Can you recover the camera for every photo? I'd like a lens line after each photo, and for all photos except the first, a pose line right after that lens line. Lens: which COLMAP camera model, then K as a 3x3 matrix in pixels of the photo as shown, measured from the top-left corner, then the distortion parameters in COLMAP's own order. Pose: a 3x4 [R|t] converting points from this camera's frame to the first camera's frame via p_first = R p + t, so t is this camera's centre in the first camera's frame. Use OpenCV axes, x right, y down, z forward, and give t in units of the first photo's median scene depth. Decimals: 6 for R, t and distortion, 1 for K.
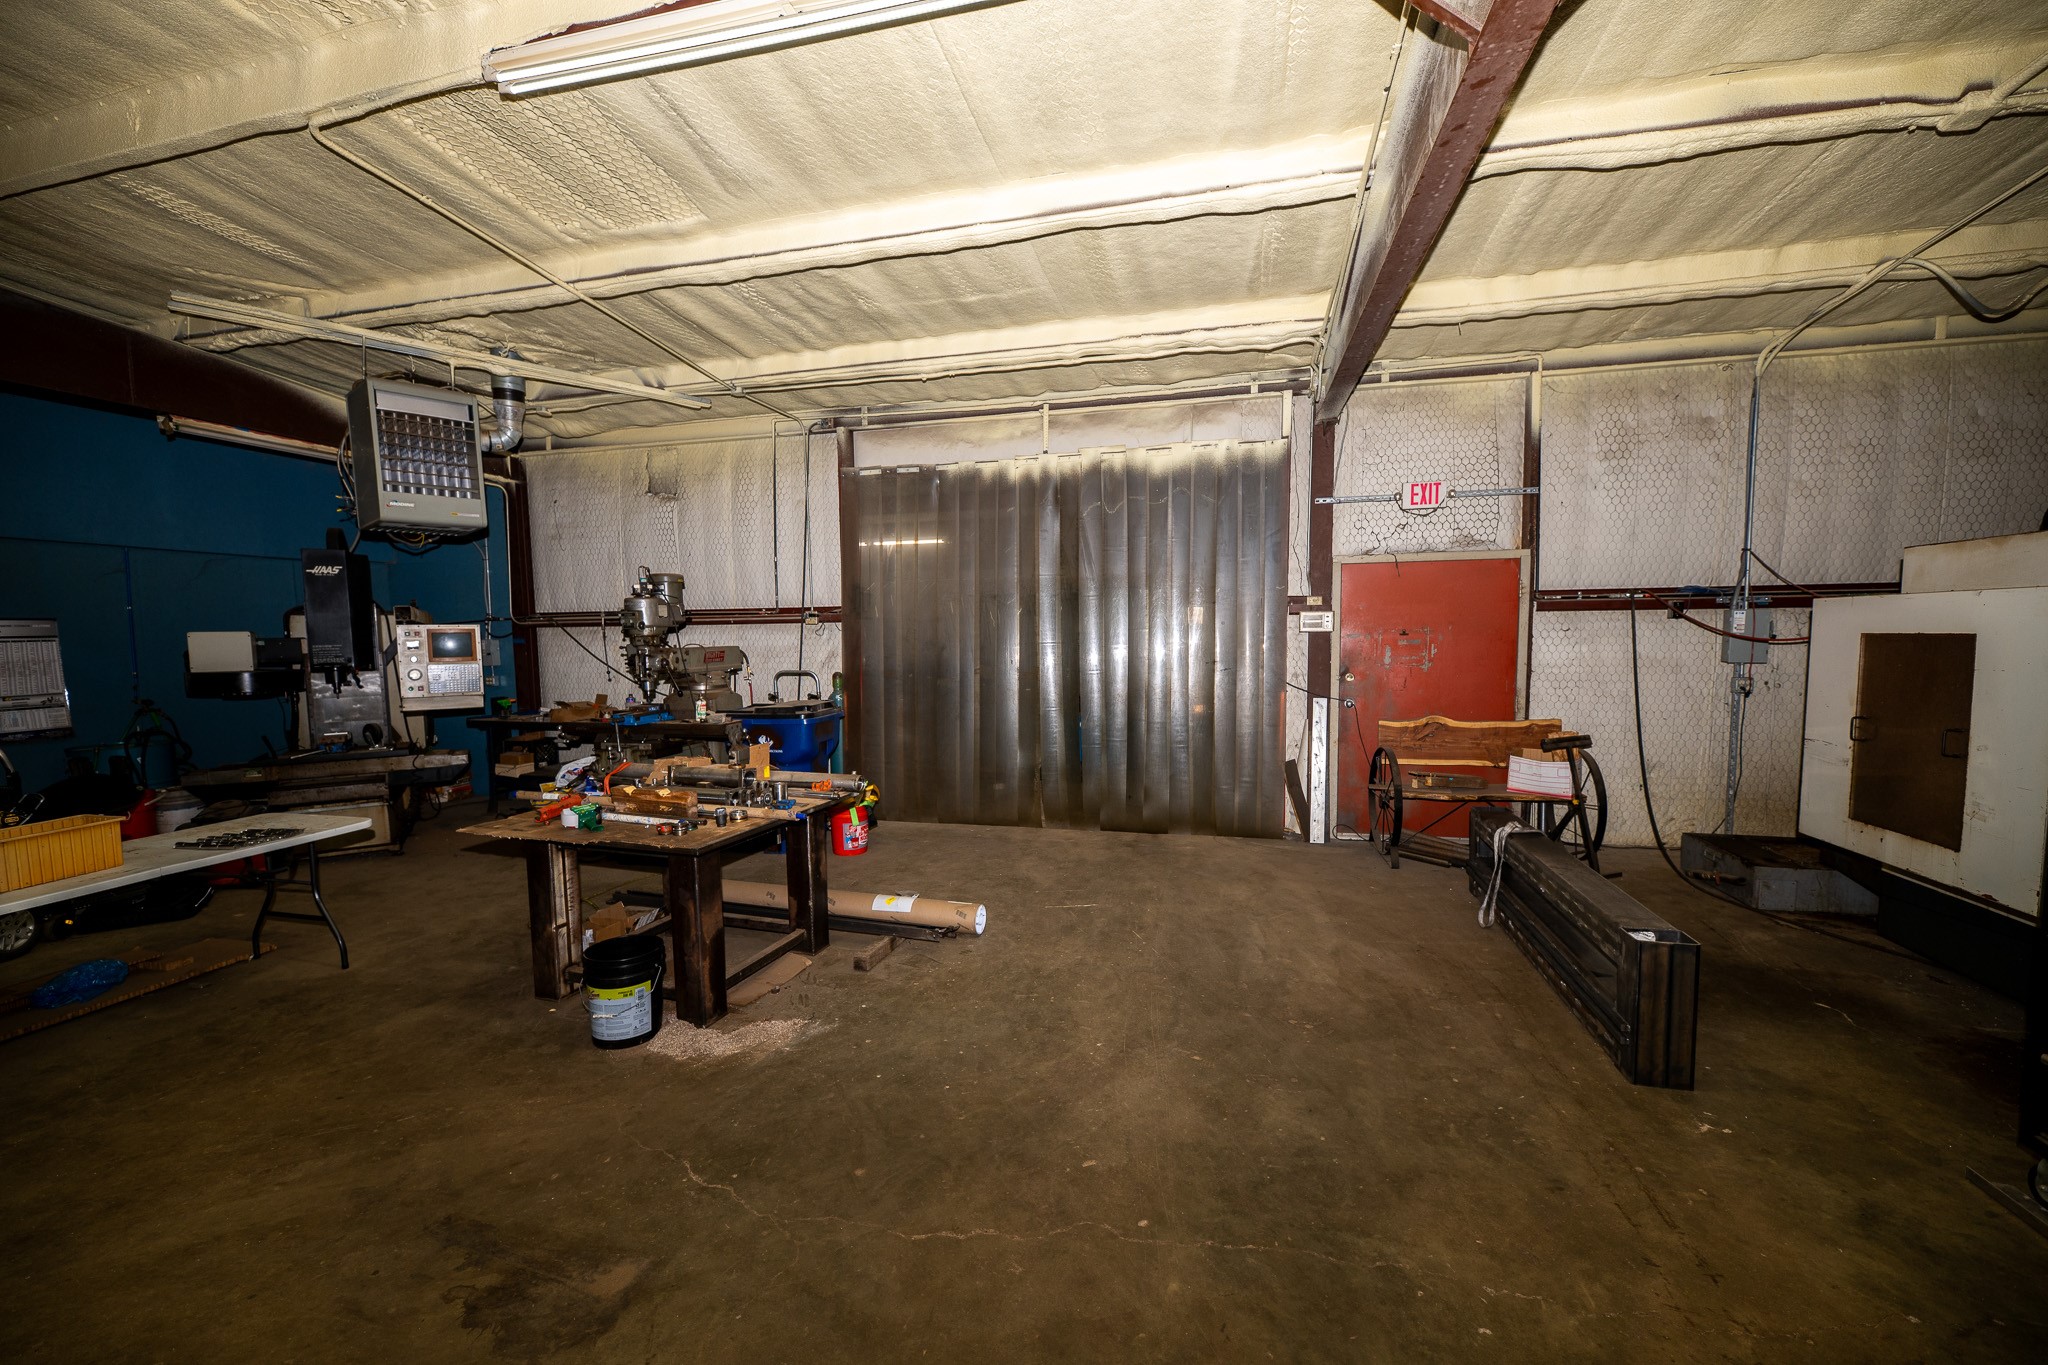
lens RADIAL K [[848.2, 0, 1051.0], [0, 848.2, 694.1], [0, 0, 1]] dist [-0.000940, -0.000742]
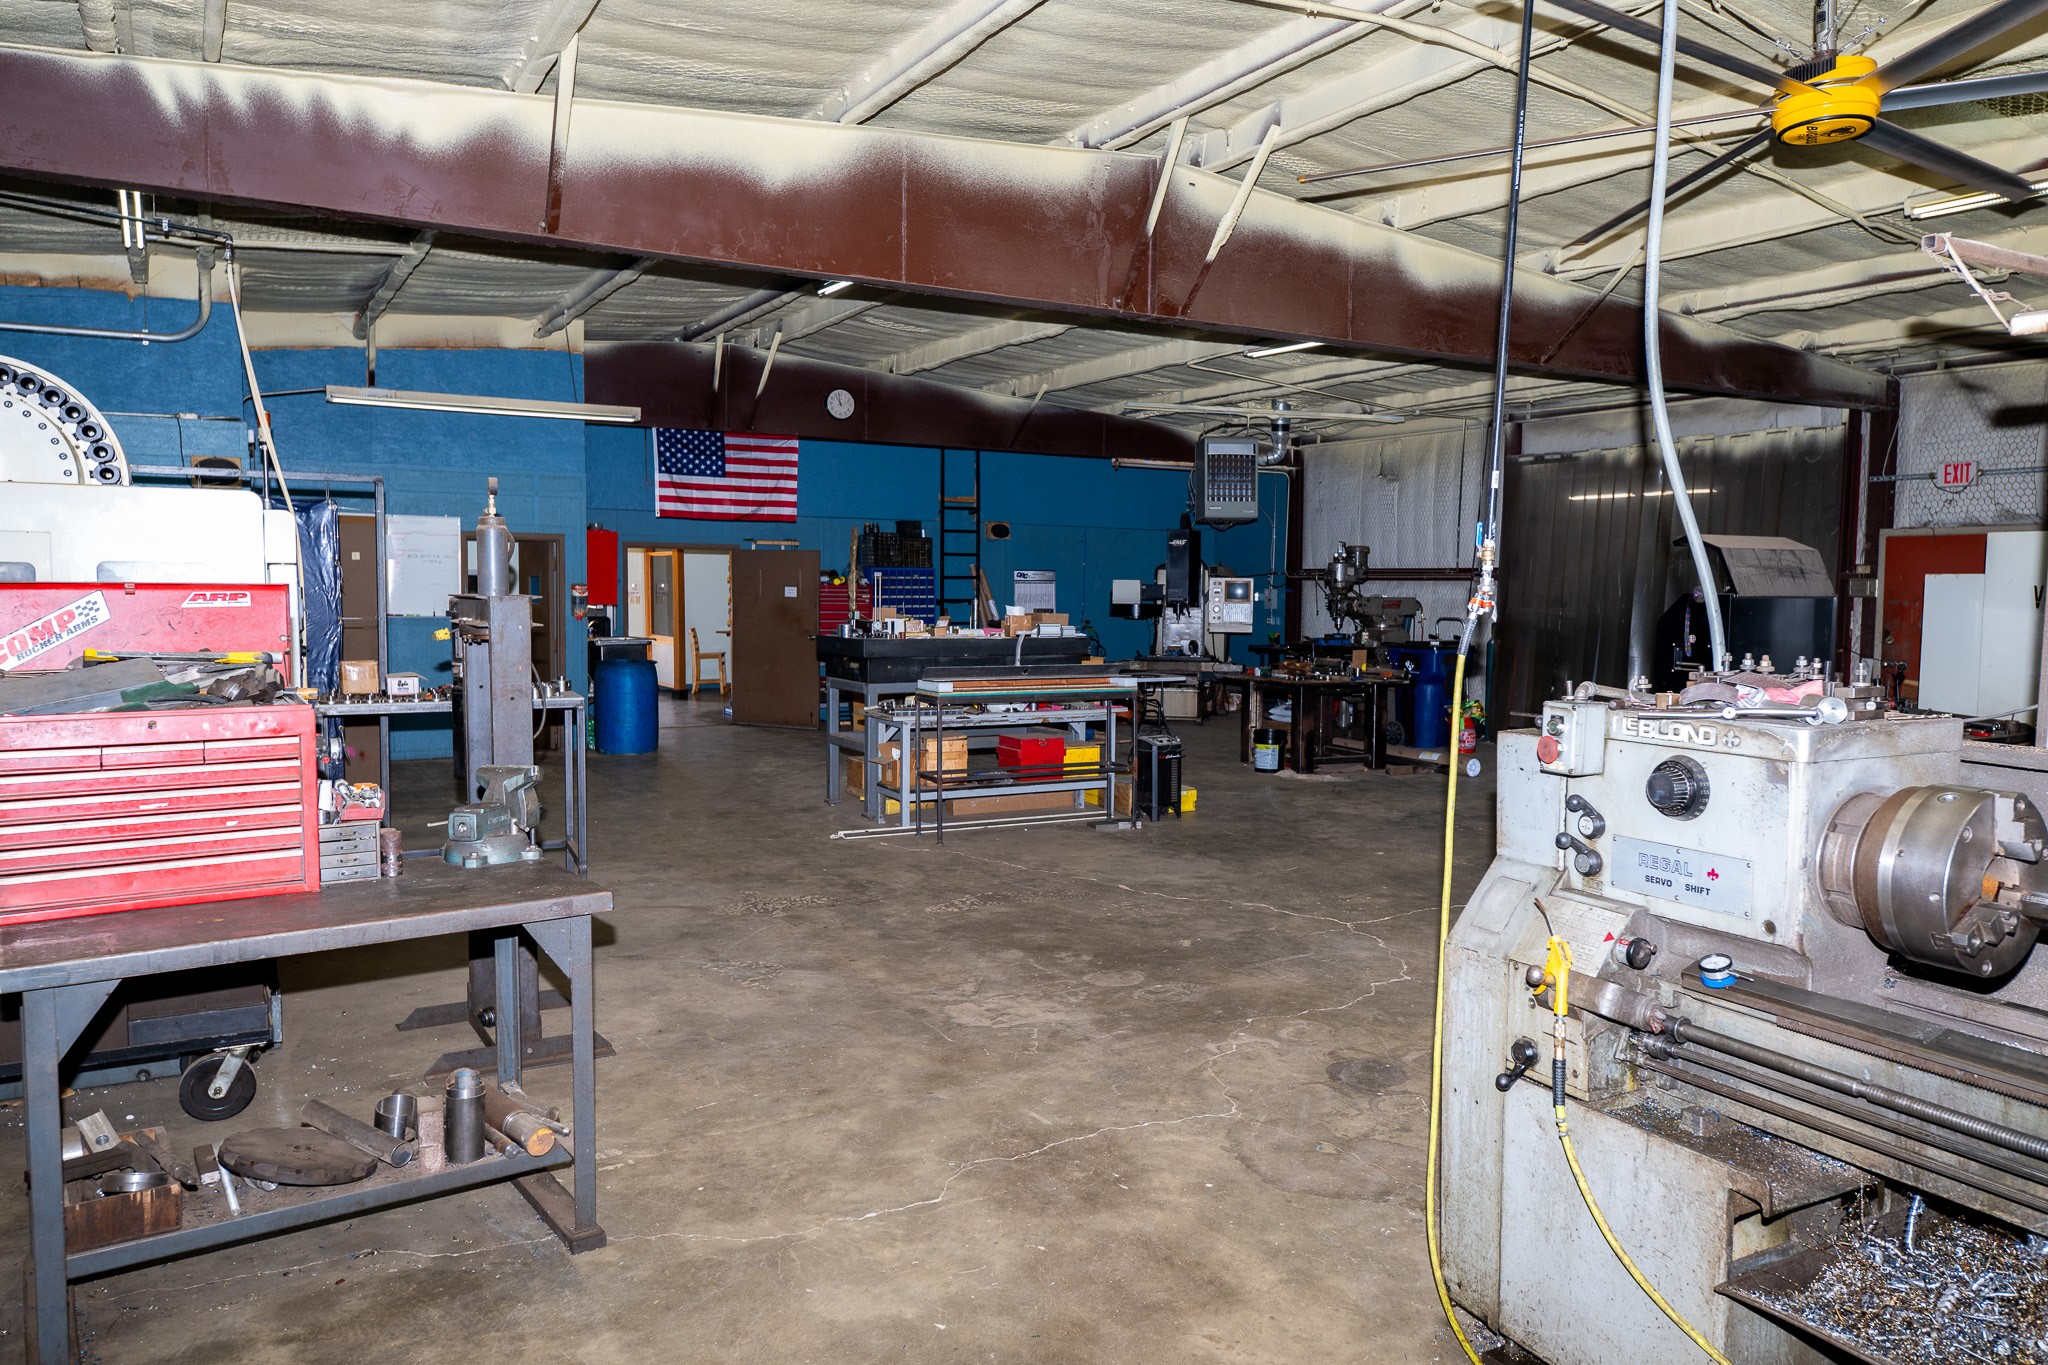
lens RADIAL K [[1414.8, 0, 1024.0], [0, 1414.8, 682.5], [0, 0, 1]] dist [0.027670, -0.000699]
pose [[0.687635, 0.070848, -0.722592, 0.900079], [-0.075302, 0.996820, 0.026076, 0.069834], [0.722141, 0.036481, 0.690783, -1.055074]]
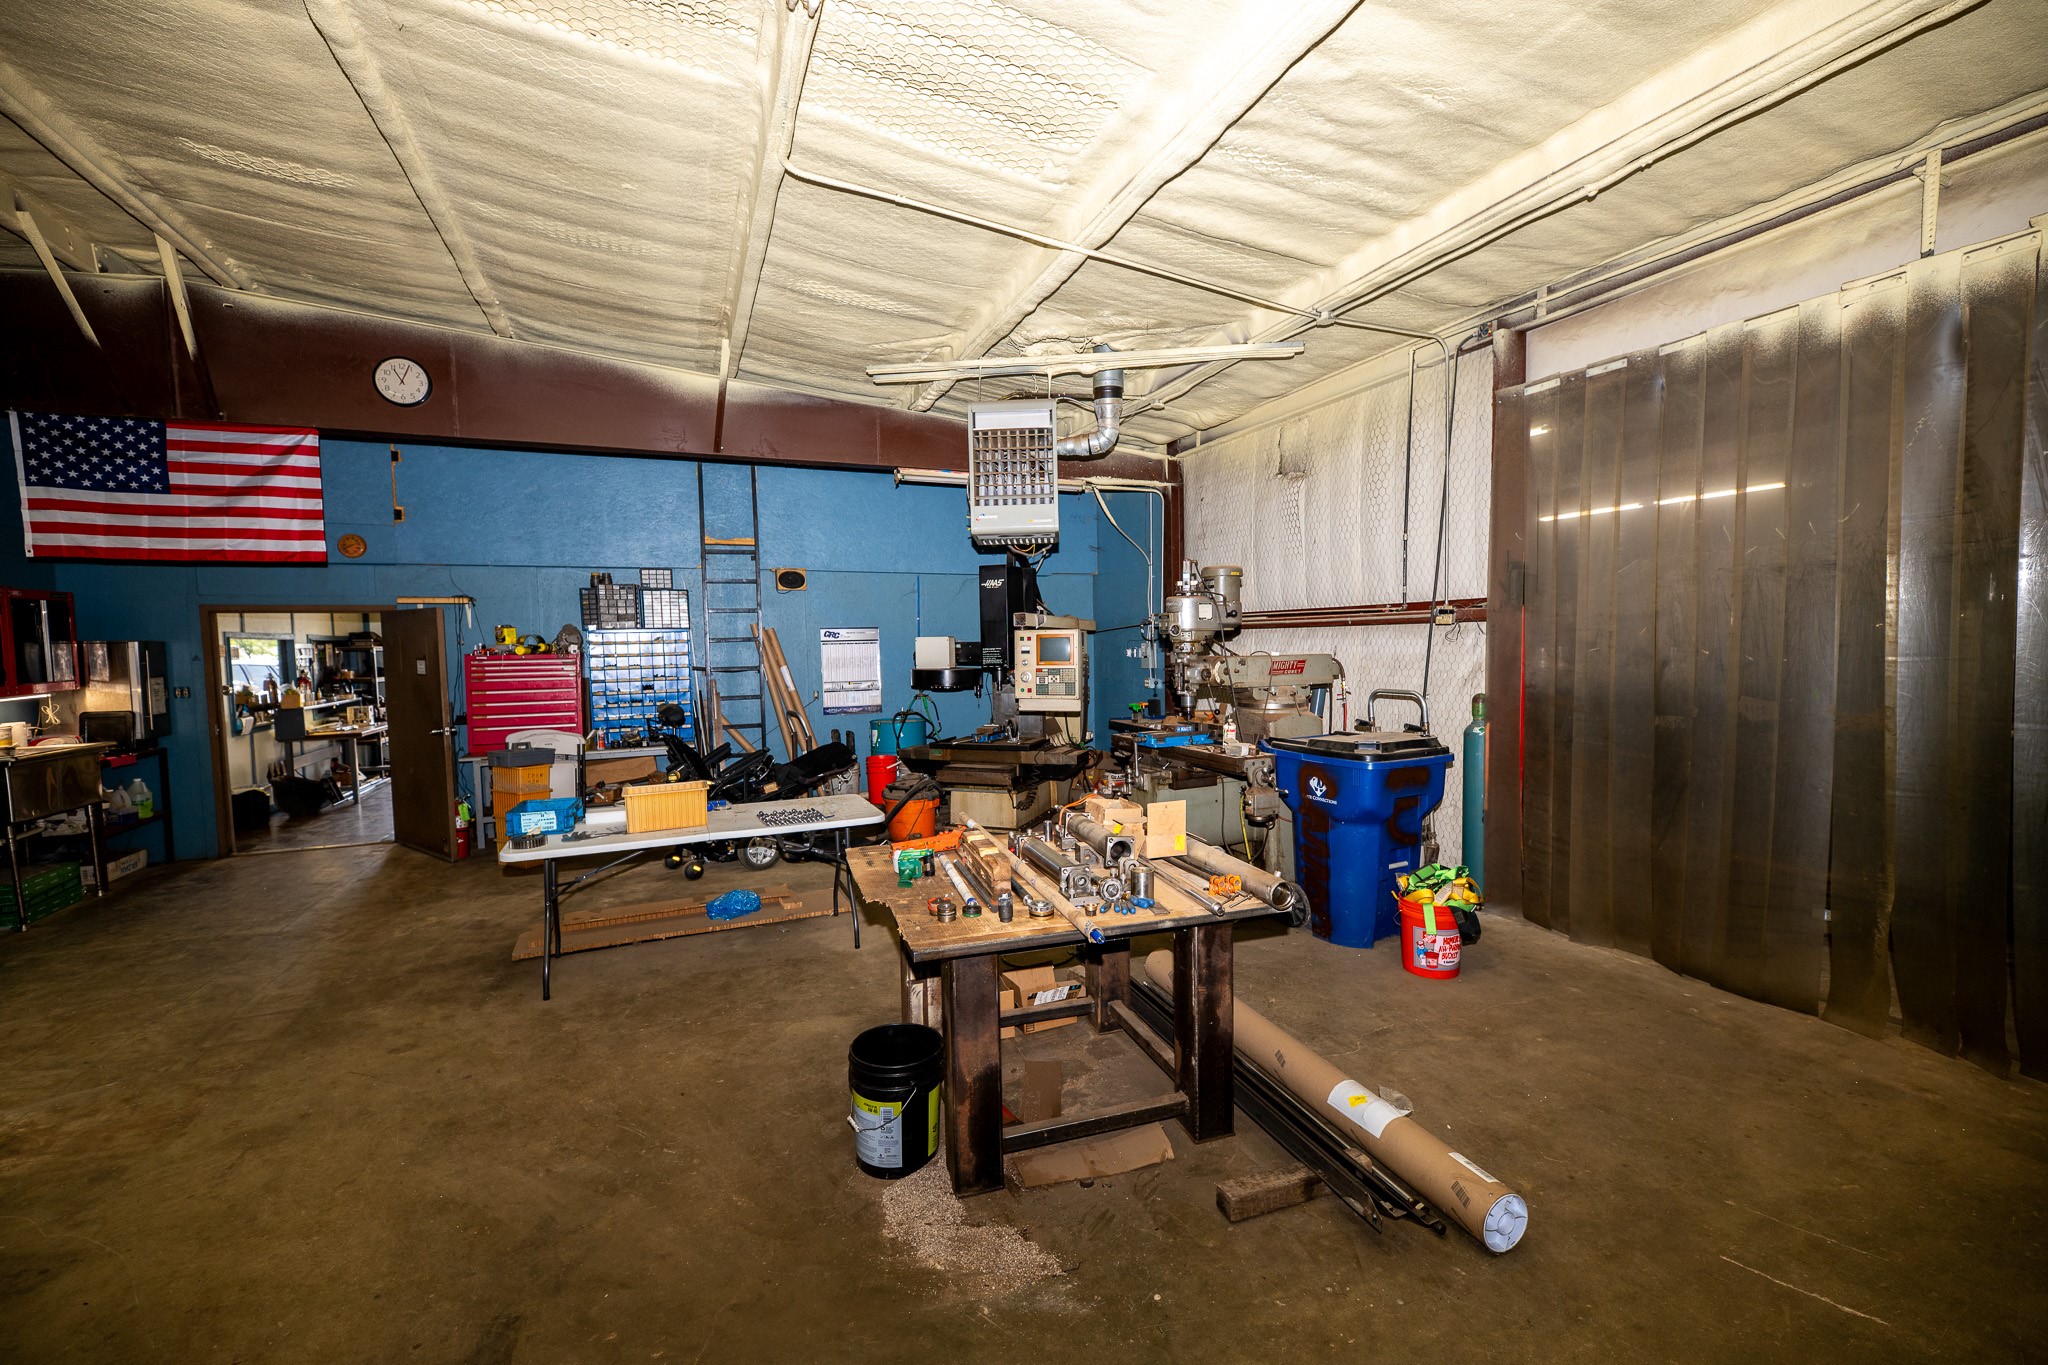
lens RADIAL K [[854.9, 0, 982.8], [0, 854.9, 690.3], [0, 0, 1]] dist [-0.000093, -0.003341]
pose [[0.576177, 0.050361, -0.815772, 0.093614], [-0.053811, 0.998272, 0.023621, -0.028019], [0.815552, 0.030288, 0.577891, 0.325556]]
